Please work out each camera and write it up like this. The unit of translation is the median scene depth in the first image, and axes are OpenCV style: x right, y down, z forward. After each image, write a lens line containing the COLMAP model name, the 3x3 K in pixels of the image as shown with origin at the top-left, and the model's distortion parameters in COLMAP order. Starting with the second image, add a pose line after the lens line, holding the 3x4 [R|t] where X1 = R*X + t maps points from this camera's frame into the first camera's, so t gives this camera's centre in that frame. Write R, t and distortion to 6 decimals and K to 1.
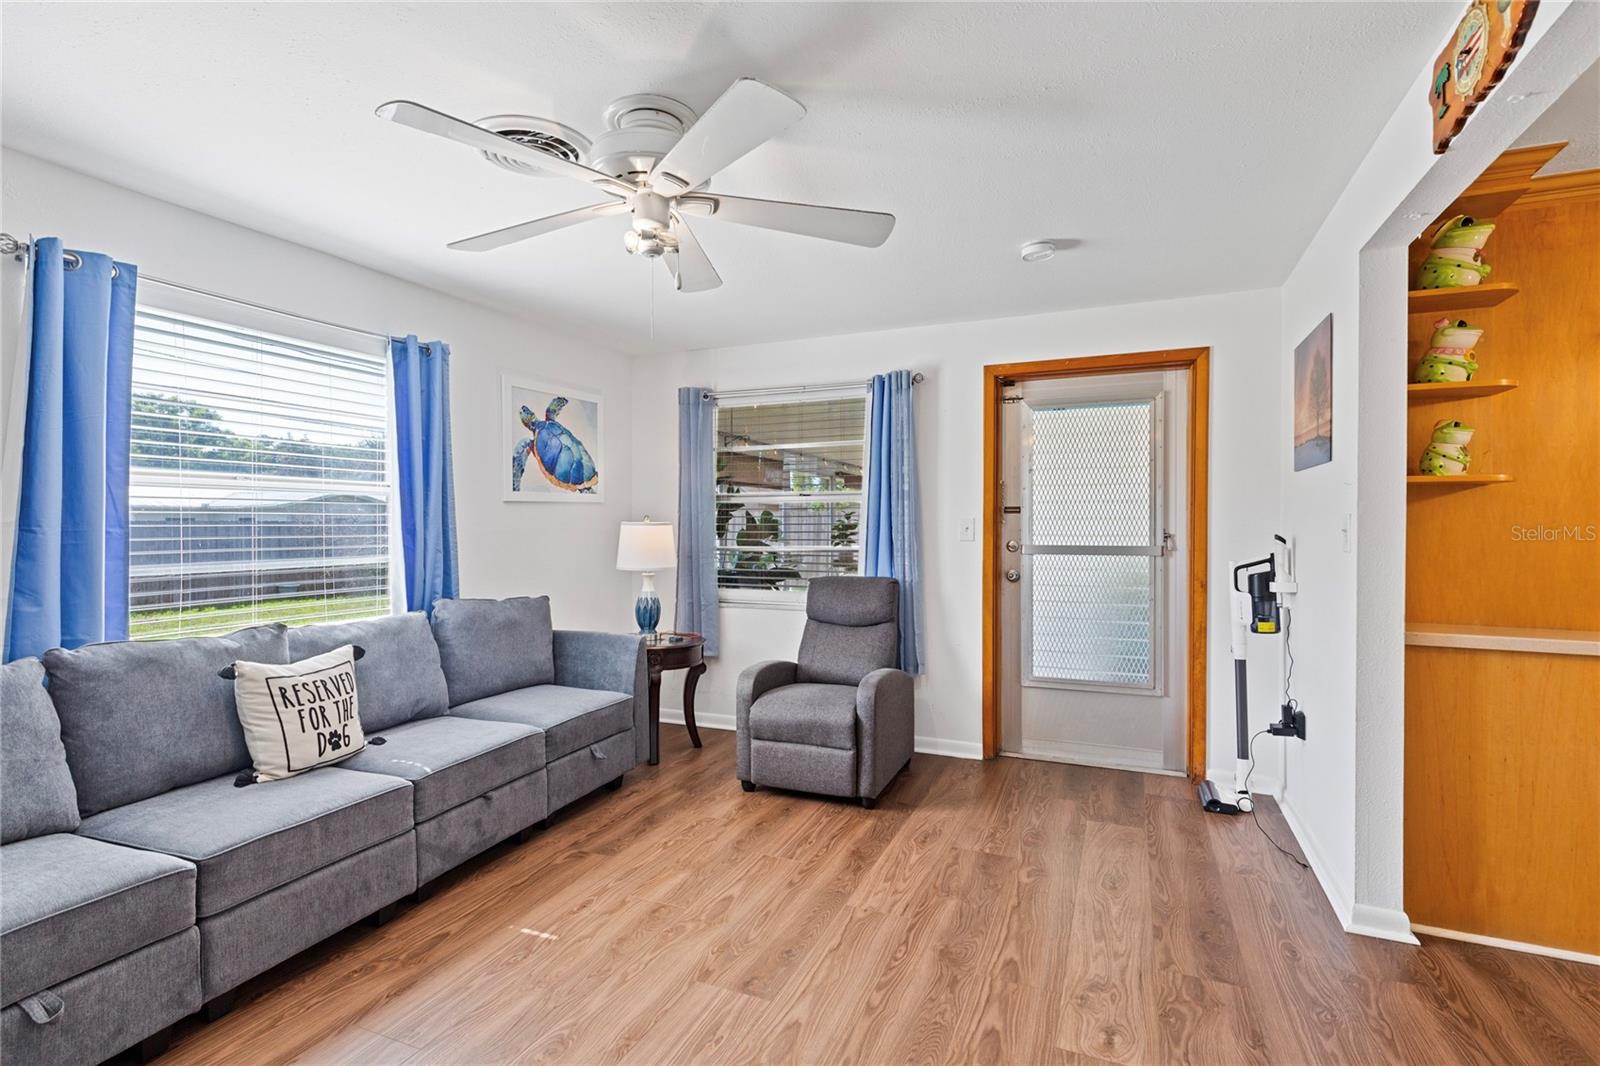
lens RADIAL K [[764.3, 0, 792.8], [0, 764.3, 531.1], [0, 0, 1]] dist [0.014133, -0.000098]
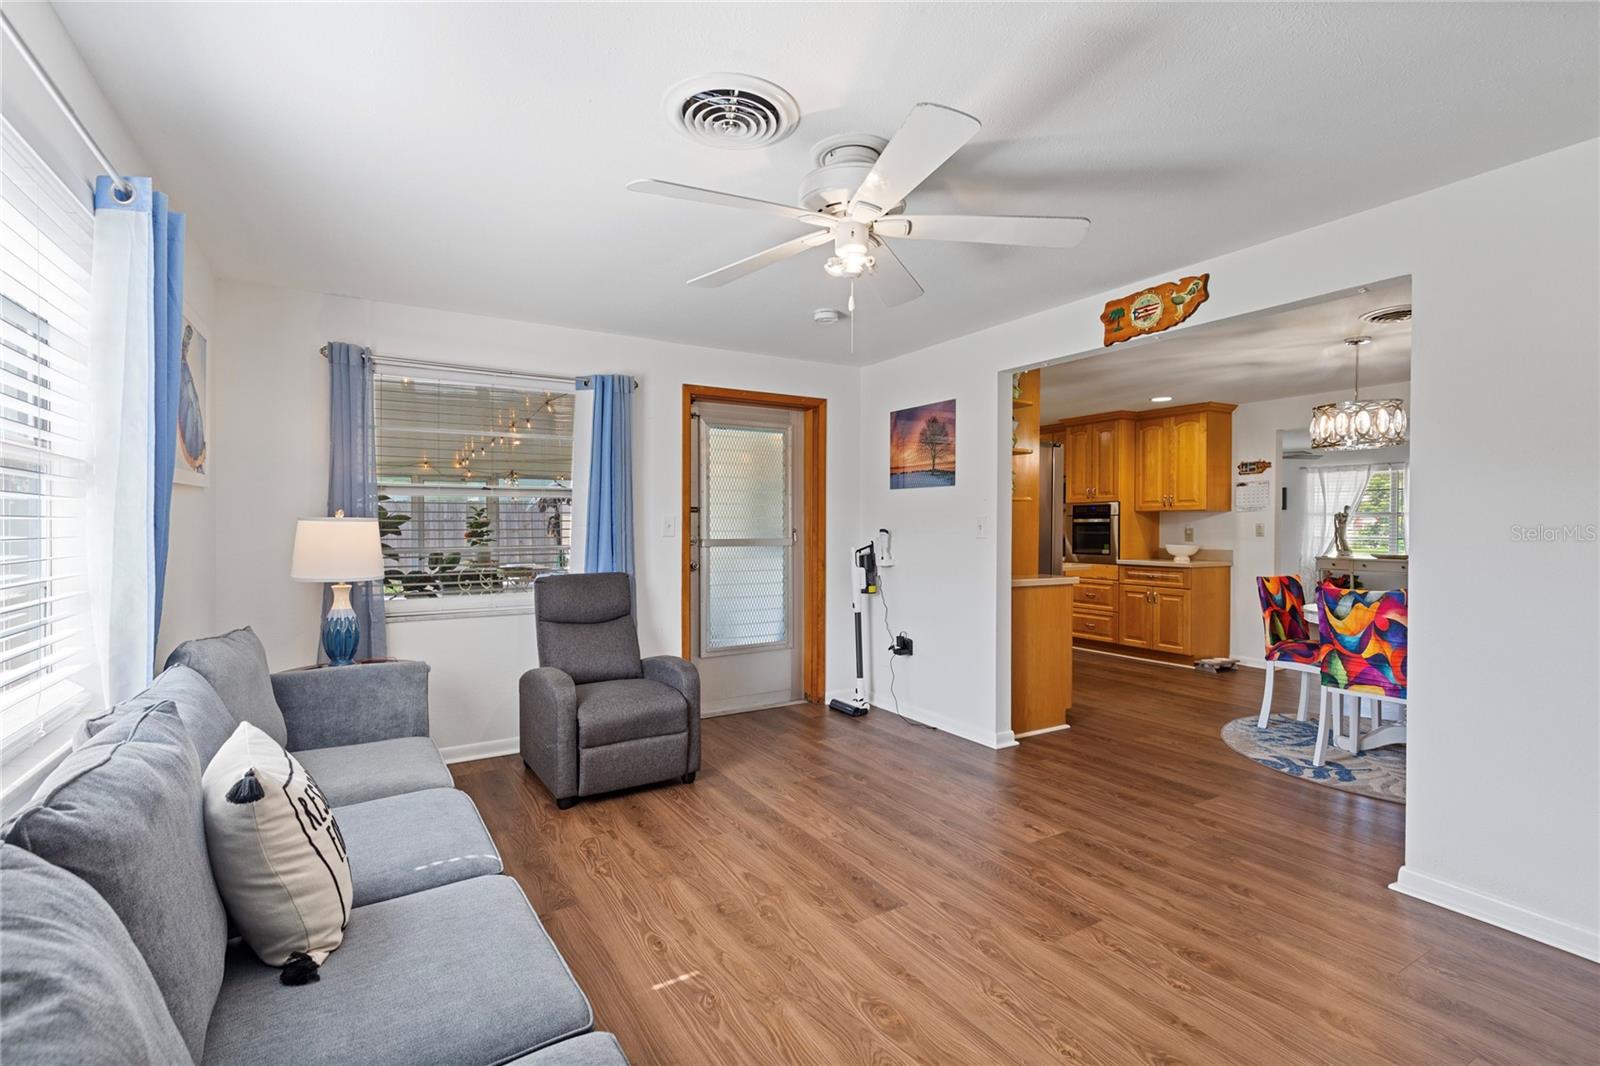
lens RADIAL K [[726.1, 0, 793.8], [0, 726.1, 528.2], [0, 0, 1]] dist [-0.000227, -0.000252]
pose [[0.583175, -0.002916, 0.812341, -0.717463], [0.003843, 0.999992, 0.000831, 0.000581], [-0.812337, 0.002637, 0.583182, 0.305279]]
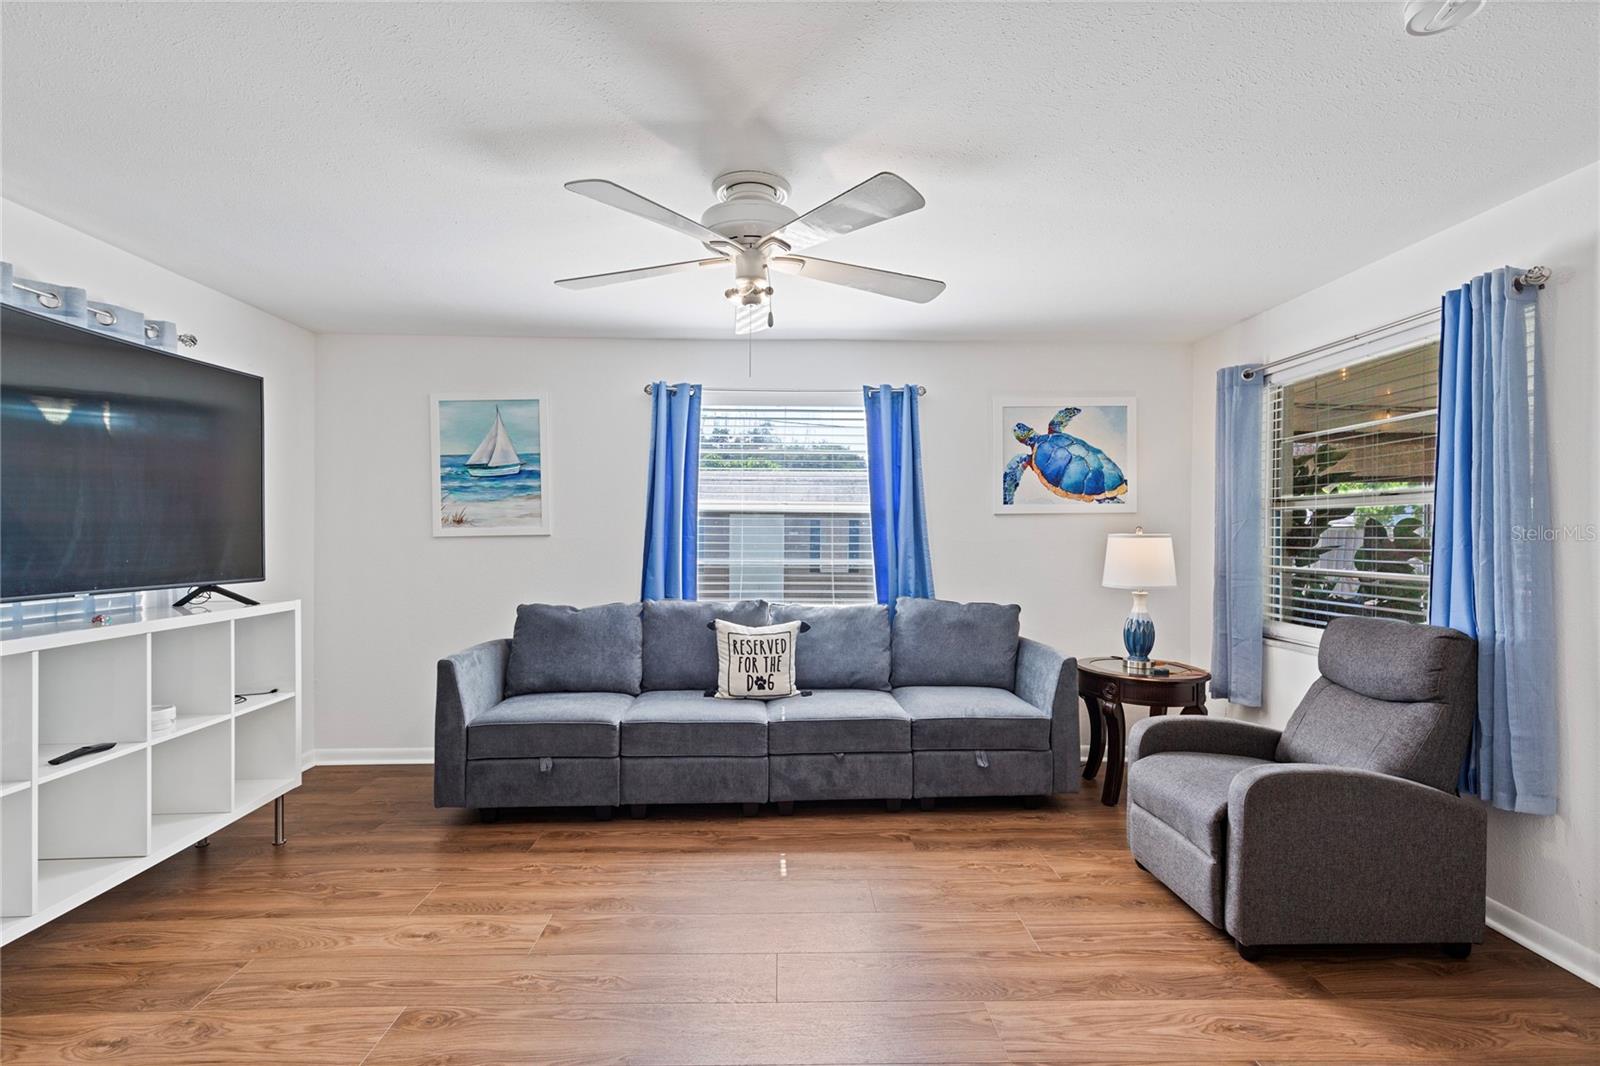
lens RADIAL K [[730.8, 0, 800.0], [0, 730.8, 533.0], [0, 0, 1]] dist [0.014270, -0.000578]
pose [[0.426724, 0.003142, -0.904377, 0.571741], [-0.014075, 0.999896, -0.003167, -0.006585], [0.904273, 0.014080, 0.426723, 0.395656]]
